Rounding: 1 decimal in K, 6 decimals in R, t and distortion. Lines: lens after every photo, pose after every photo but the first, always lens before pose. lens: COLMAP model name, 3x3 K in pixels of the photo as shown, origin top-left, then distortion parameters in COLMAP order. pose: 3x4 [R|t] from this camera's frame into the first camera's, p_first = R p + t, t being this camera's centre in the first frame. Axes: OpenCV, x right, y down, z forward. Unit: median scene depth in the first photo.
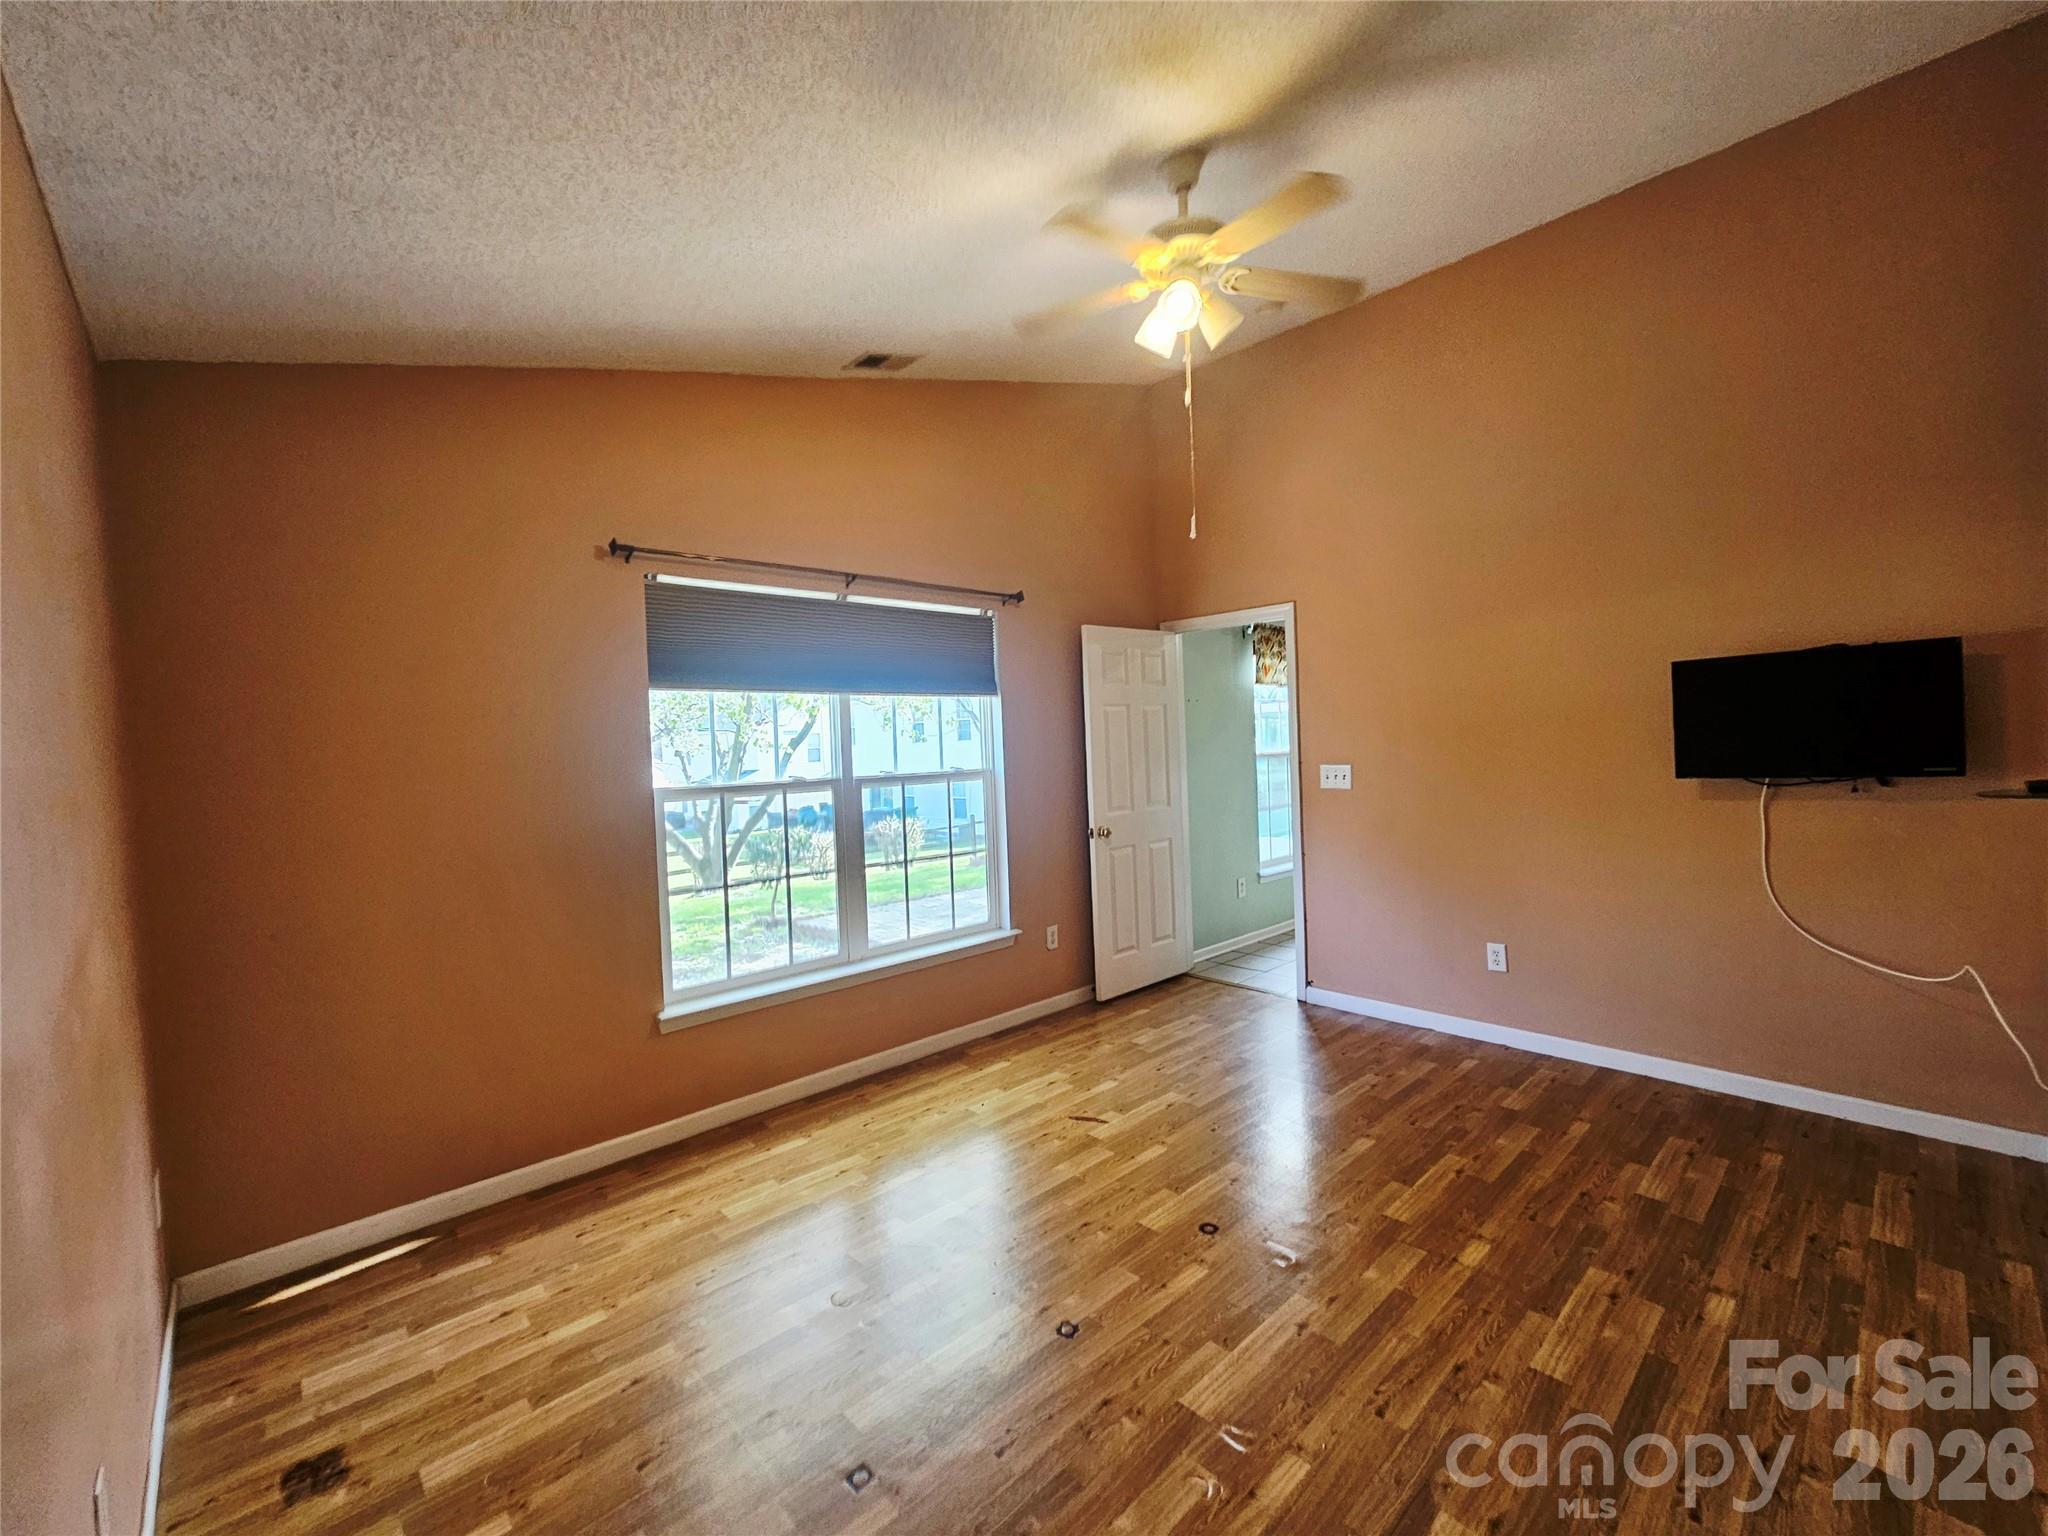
lens RADIAL K [[839.3, 0, 1029.9], [0, 839.3, 765.6], [0, 0, 1]] dist [0.000767, 0.000070]
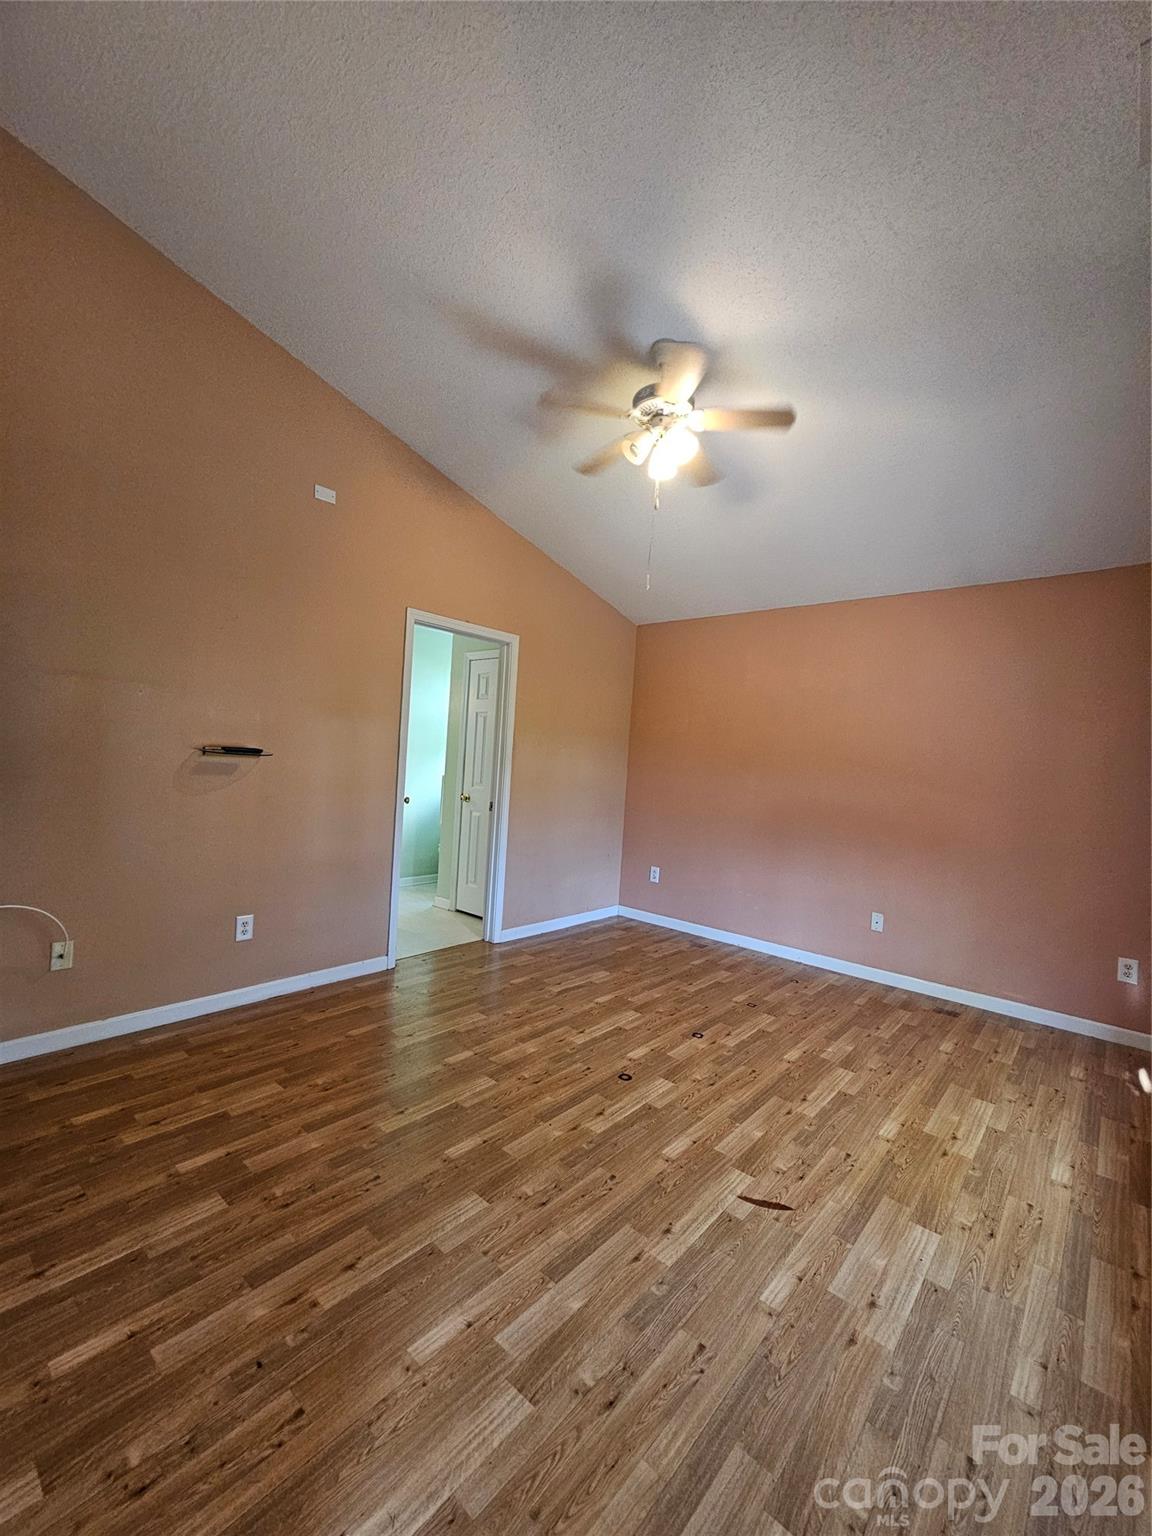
lens RADIAL K [[629.4, 0, 576.4], [0, 629.4, 766.9], [0, 0, 1]] dist [0.000767, 0.000070]
pose [[-0.994857, -0.021873, -0.098897, 0.376756], [-0.026174, 0.998758, 0.042403, -0.015715], [0.097847, 0.044774, -0.994194, 1.856689]]
